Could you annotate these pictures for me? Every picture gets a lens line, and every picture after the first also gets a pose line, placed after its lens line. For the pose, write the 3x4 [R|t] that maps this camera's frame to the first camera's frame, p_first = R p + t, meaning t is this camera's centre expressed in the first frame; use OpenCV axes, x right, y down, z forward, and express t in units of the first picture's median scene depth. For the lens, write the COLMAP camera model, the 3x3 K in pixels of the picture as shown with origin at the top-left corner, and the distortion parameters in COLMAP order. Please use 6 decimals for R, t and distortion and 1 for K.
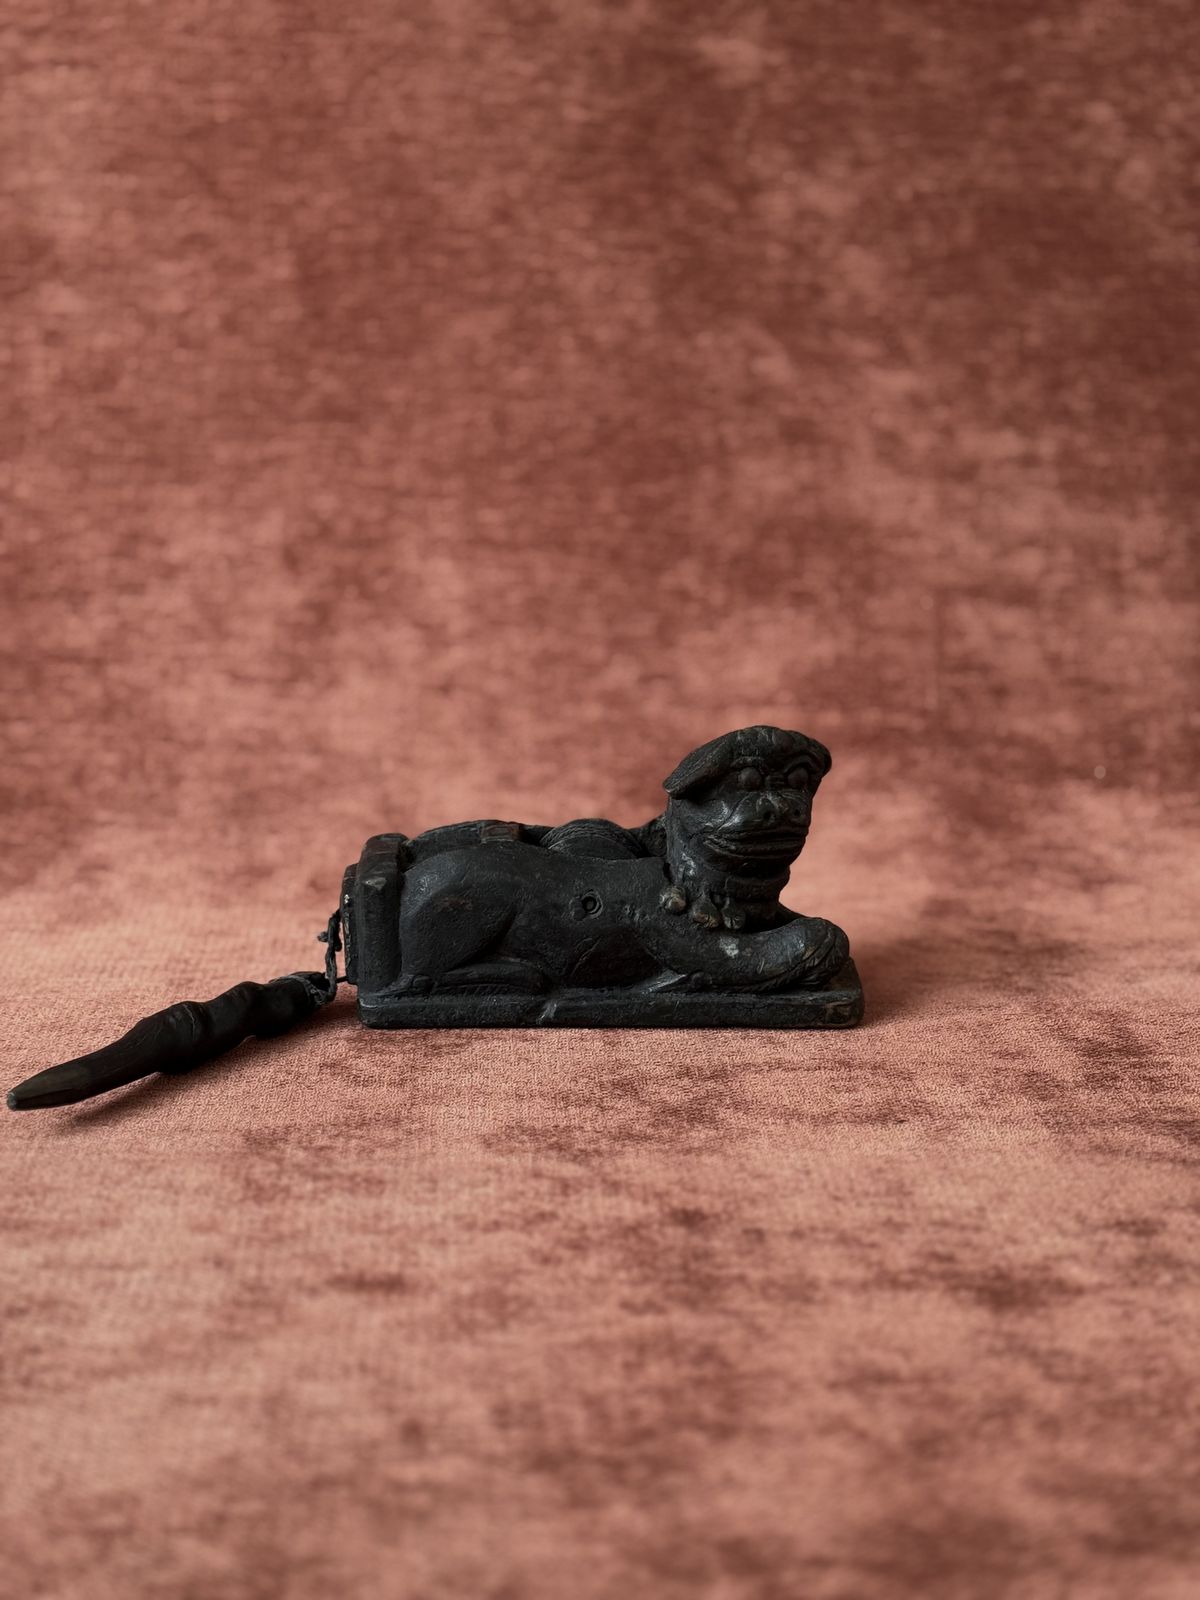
lens RADIAL K [[2259.9, 0, 600.0], [0, 2259.9, 800.0], [0, 0, 1]] dist [0.189212, -0.311143]
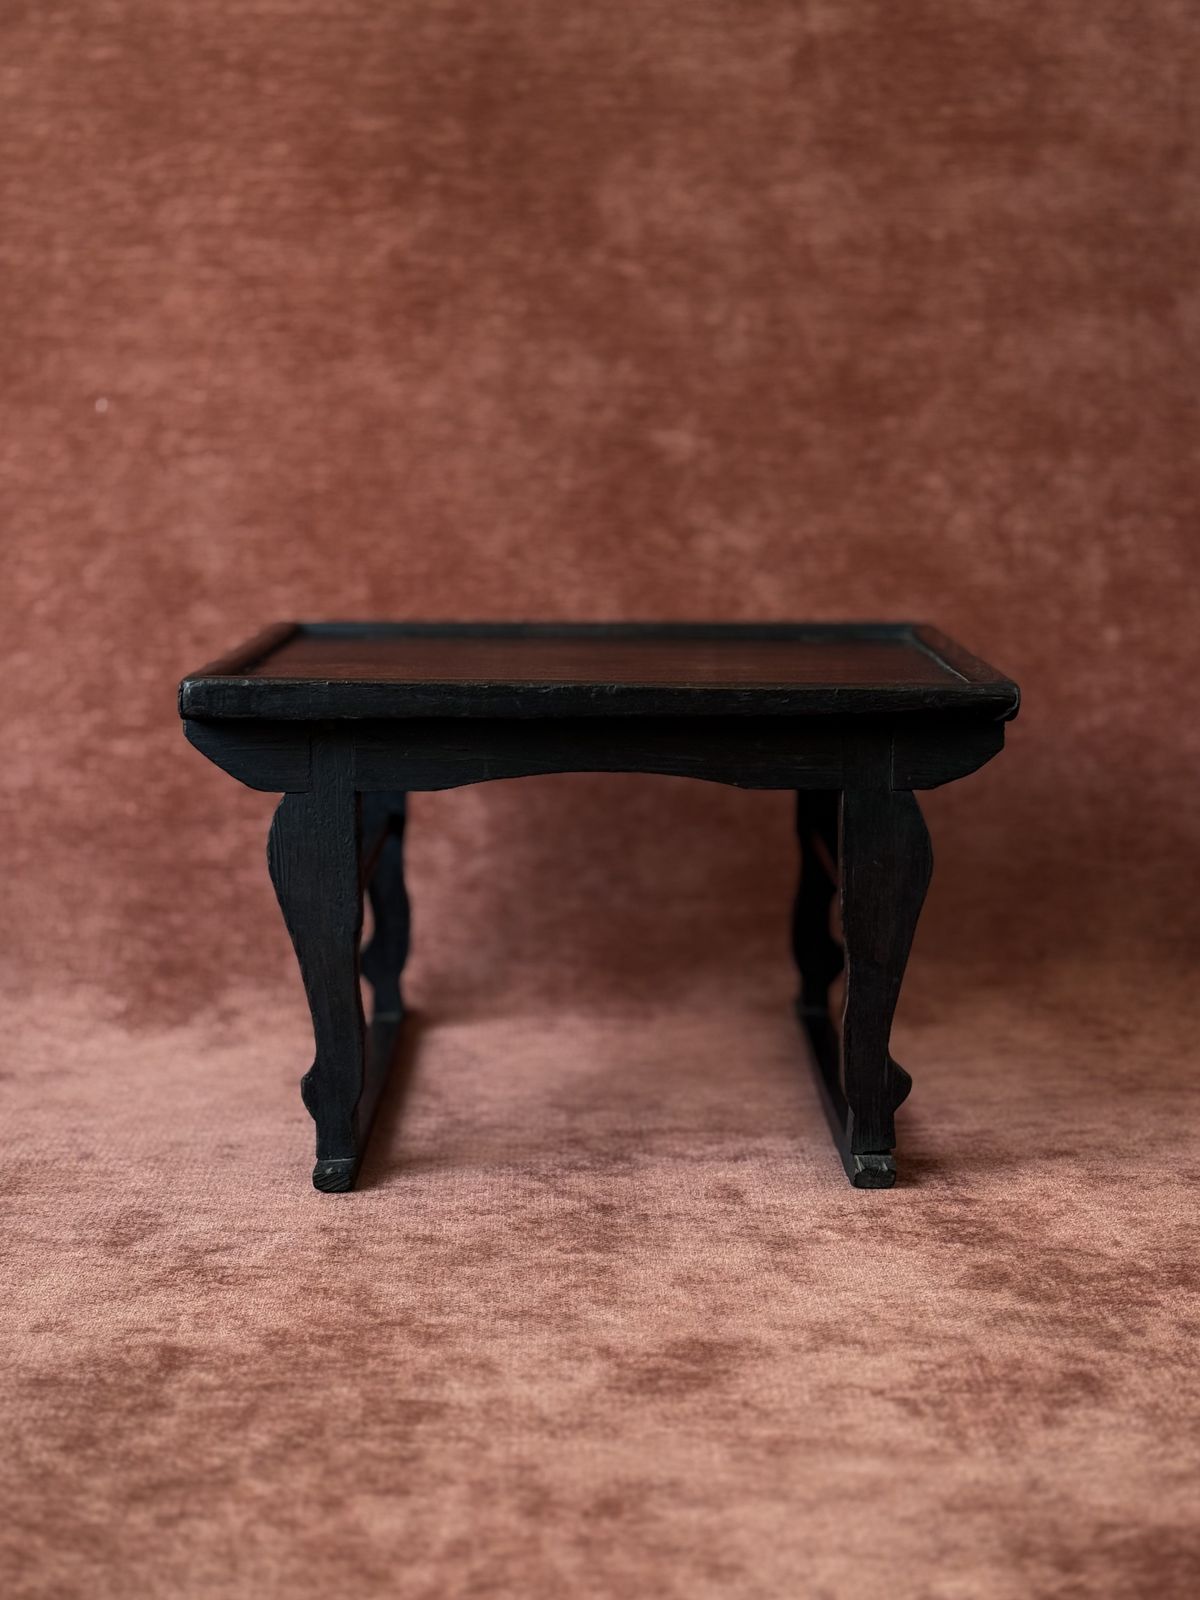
lens RADIAL K [[2347.4, 0, 602.2], [0, 2347.4, 778.3], [0, 0, 1]] dist [0.157840, 0.050407]
pose [[0.999655, -0.003385, -0.026031, 0.052602], [0.001064, 0.996059, -0.088681, 0.014979], [0.026229, 0.088623, 0.995720, -0.471055]]
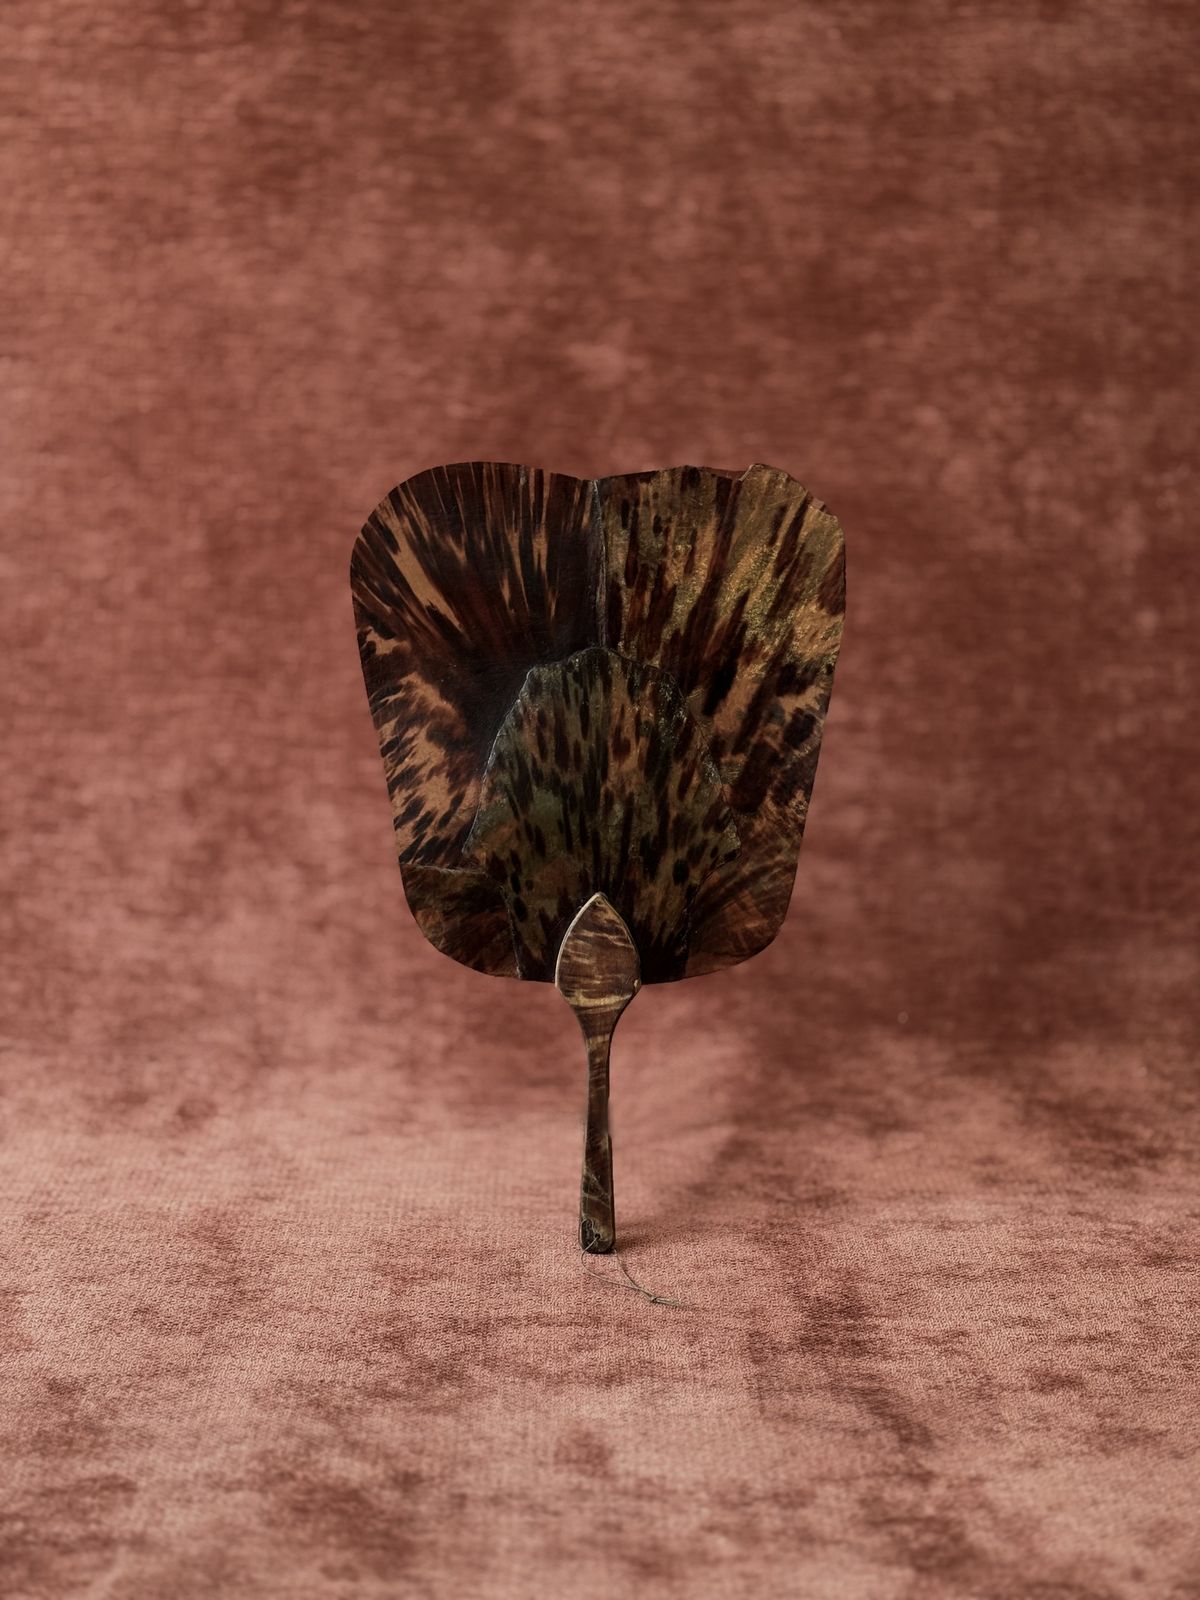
lens RADIAL K [[2259.9, 0, 600.0], [0, 2259.9, 800.0], [0, 0, 1]] dist [0.189212, -0.311143]
pose [[0.999121, 0.021818, -0.035792, 0.108708], [-0.022752, 0.999406, -0.025897, -0.085698], [0.035206, 0.026689, 0.999024, -0.111234]]
